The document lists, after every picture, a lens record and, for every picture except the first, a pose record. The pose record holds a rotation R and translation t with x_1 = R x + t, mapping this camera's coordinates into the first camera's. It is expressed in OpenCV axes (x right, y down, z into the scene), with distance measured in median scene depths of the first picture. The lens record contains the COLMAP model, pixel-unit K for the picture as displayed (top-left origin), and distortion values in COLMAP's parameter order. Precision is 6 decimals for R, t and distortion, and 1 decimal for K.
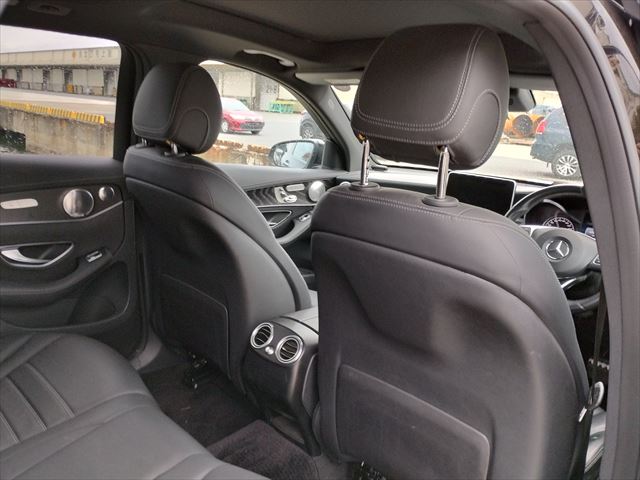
lens RADIAL K [[532.9, 0, 319.6], [0, 532.9, 238.1], [0, 0, 1]] dist [0.035358, -0.044800]
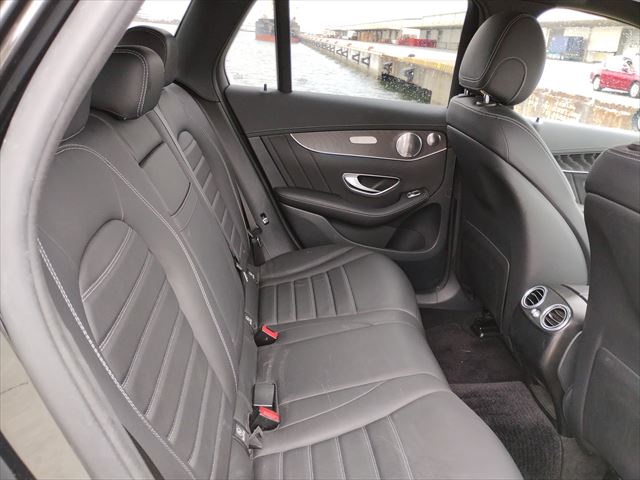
lens RADIAL K [[532.9, 0, 322.2], [0, 532.9, 239.3], [0, 0, 1]] dist [0.035358, -0.044800]
pose [[0.765292, 0.210826, -0.608178, 0.161966], [-0.166794, 0.977520, 0.128976, 0.017050], [0.621697, 0.002736, 0.783253, -0.006798]]
